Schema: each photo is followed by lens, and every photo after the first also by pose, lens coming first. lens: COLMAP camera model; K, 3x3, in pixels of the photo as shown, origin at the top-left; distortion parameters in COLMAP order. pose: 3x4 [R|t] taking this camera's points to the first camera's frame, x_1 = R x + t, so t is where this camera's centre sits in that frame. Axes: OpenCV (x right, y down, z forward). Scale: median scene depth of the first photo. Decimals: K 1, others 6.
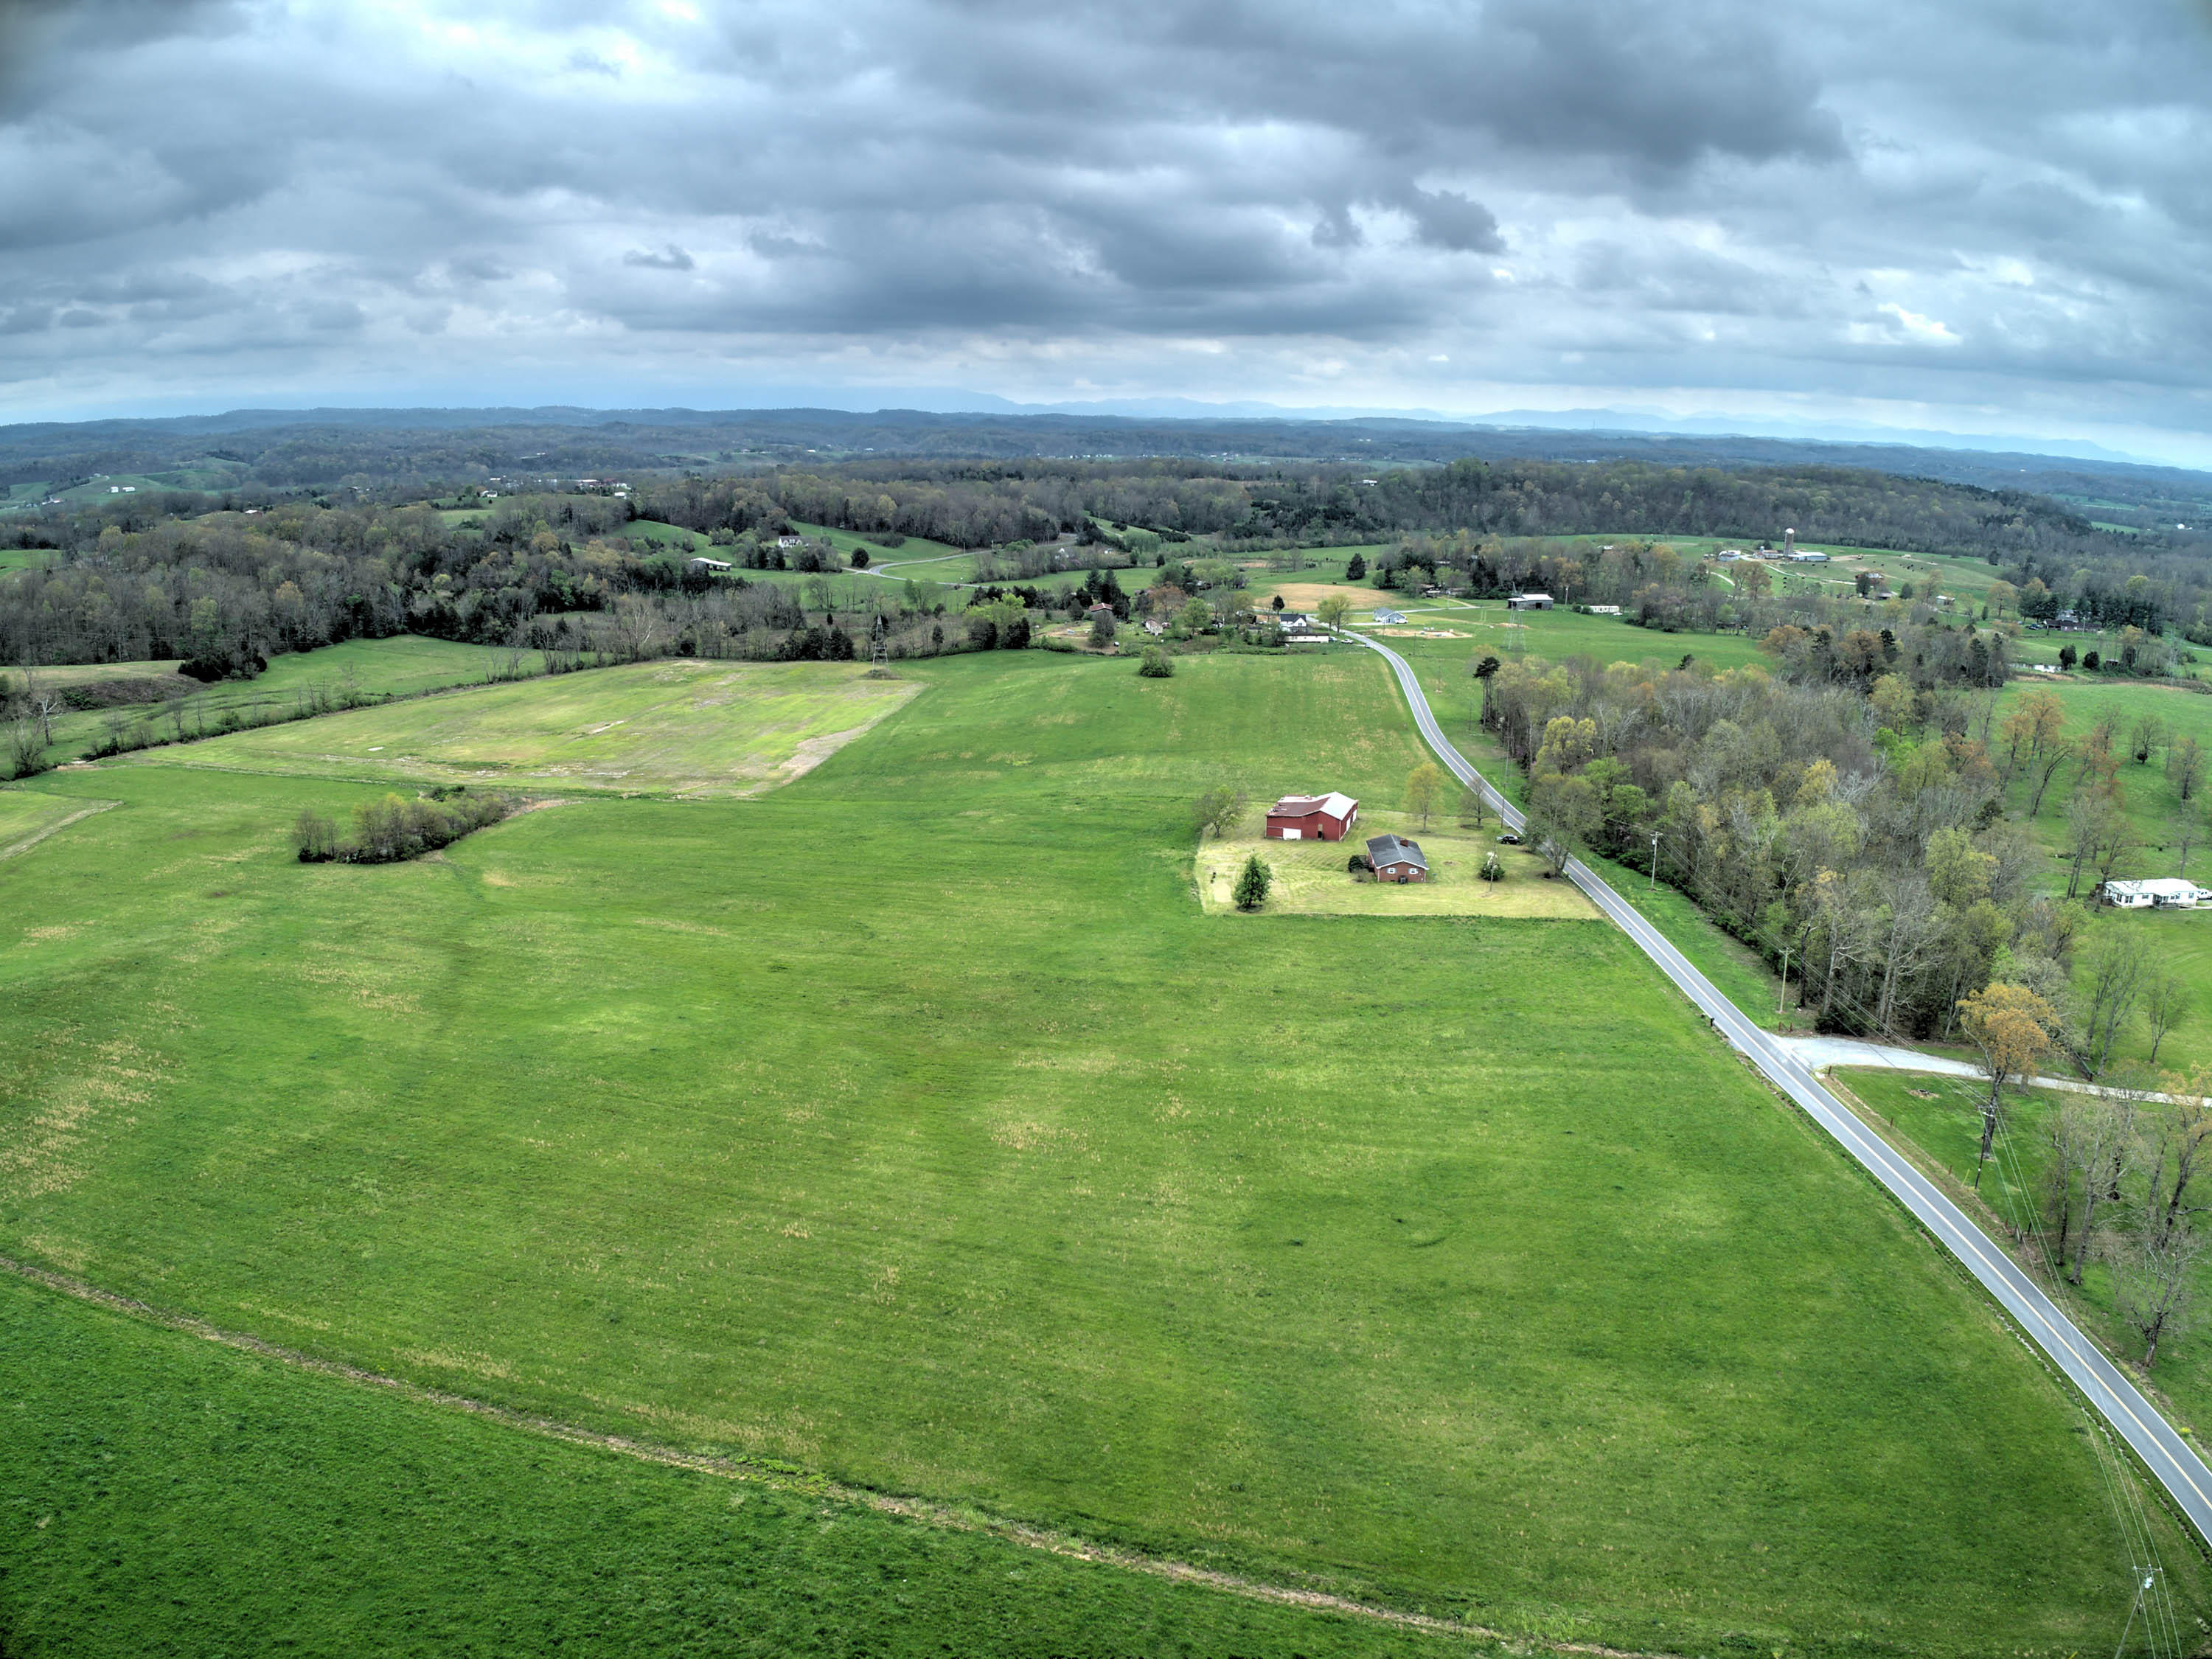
lens RADIAL K [[1608.0, 0, 1097.1], [0, 1608.0, 834.8], [0, 0, 1]] dist [-0.058242, -0.148666]
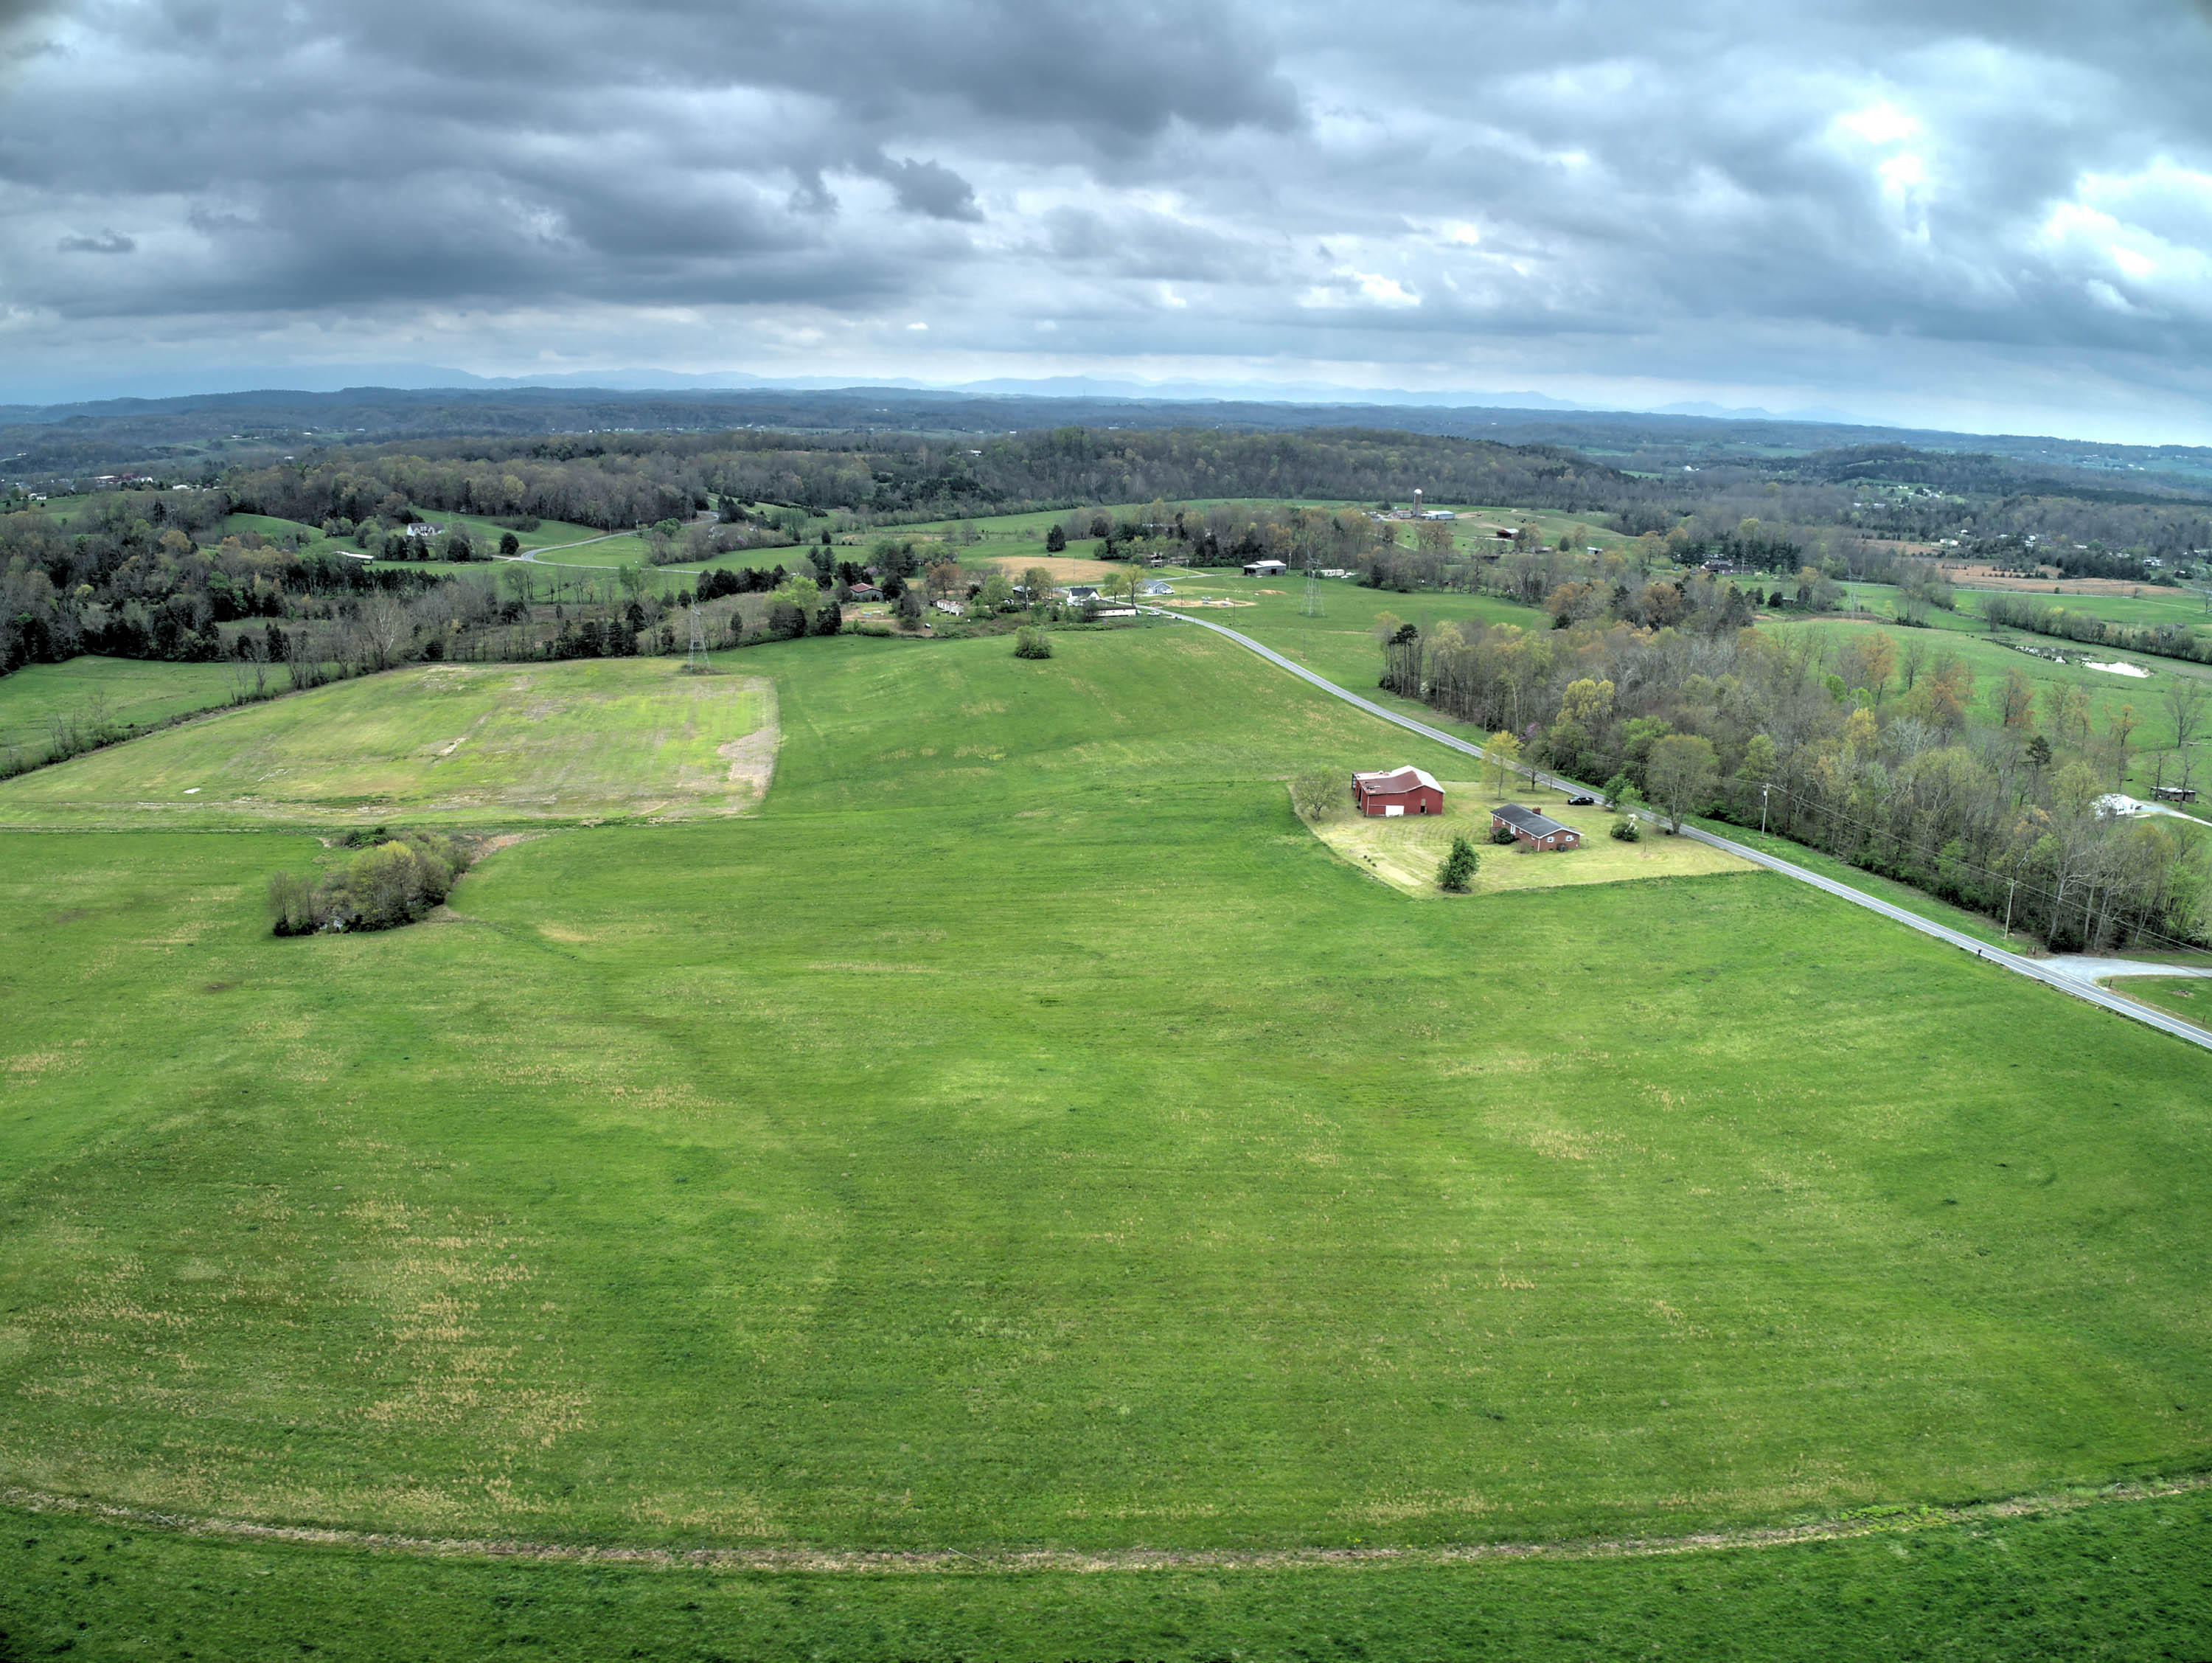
lens RADIAL K [[1617.1, 0, 1082.7], [0, 1617.1, 840.2], [0, 0, 1]] dist [-0.067038, -0.134677]
pose [[0.951382, -0.078709, 0.297788, -0.113249], [0.072880, 0.996870, 0.030648, -0.008521], [-0.299268, -0.007455, 0.954140, 0.033955]]
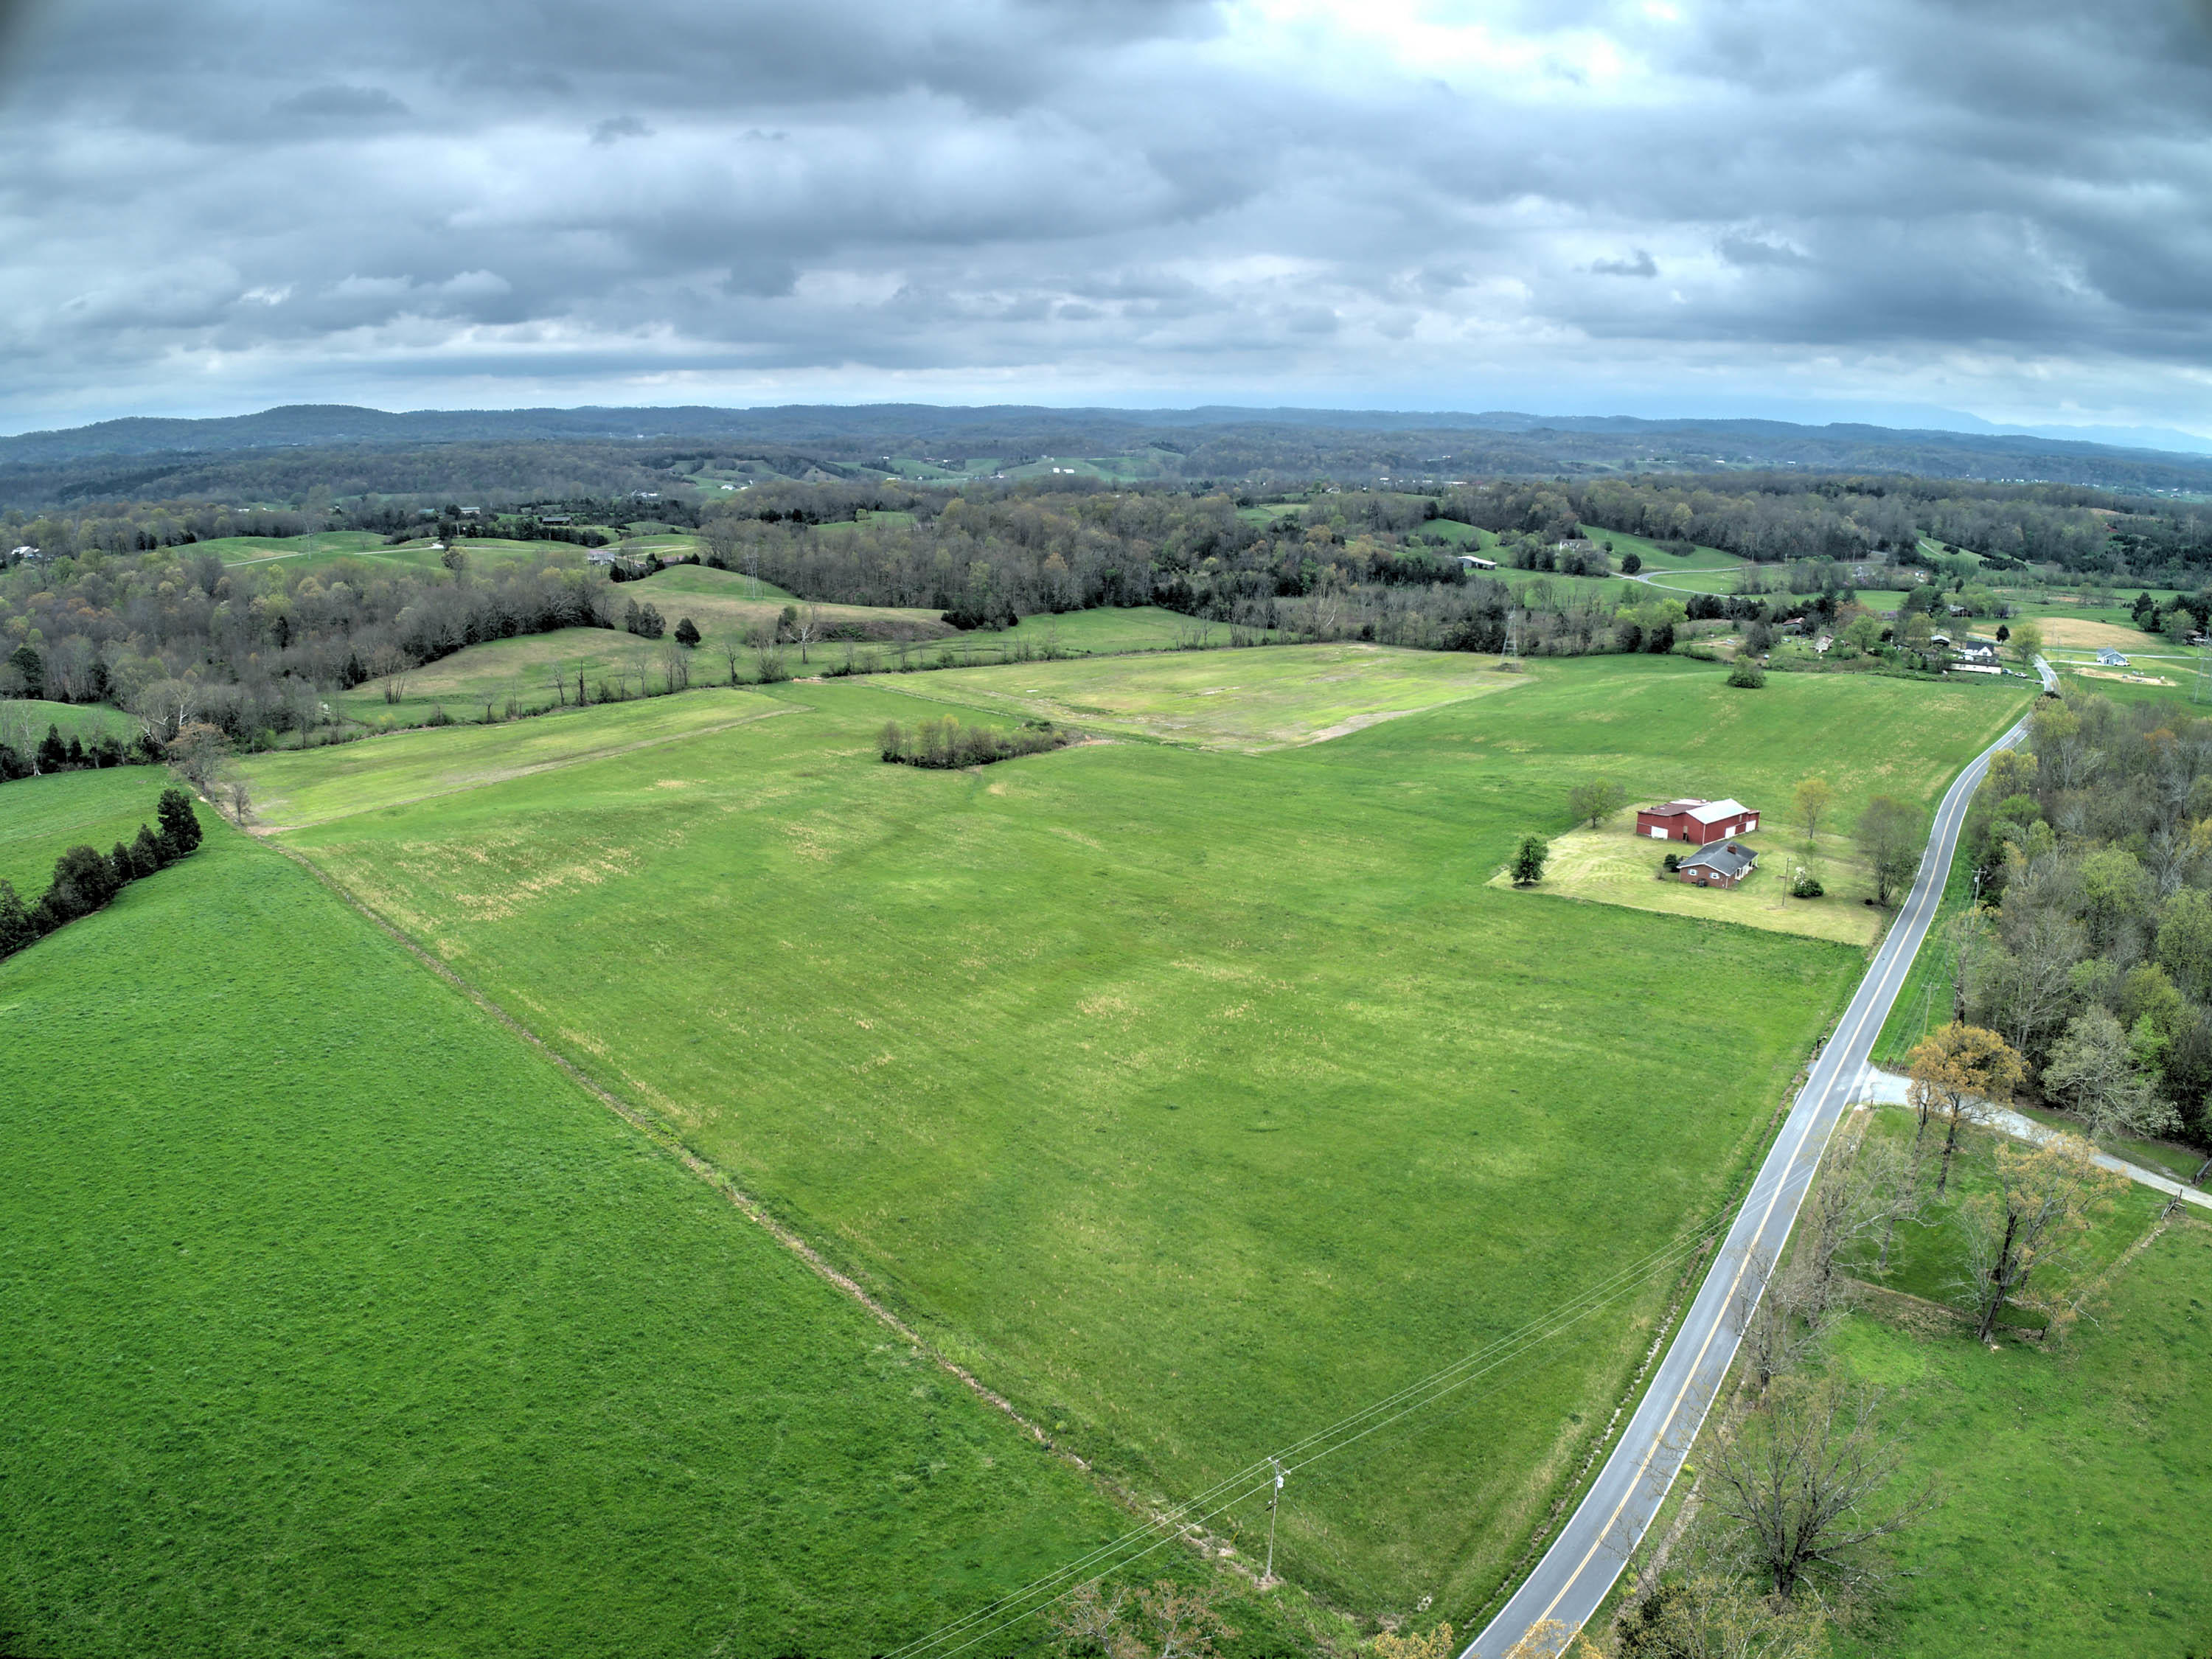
lens RADIAL K [[1608.0, 0, 1097.1], [0, 1608.0, 834.8], [0, 0, 1]] dist [-0.058242, -0.148666]
pose [[0.838845, 0.124352, -0.529977, 0.110849], [-0.126603, 0.991429, 0.032239, 0.004056], [0.529444, 0.040053, 0.847399, -0.006321]]
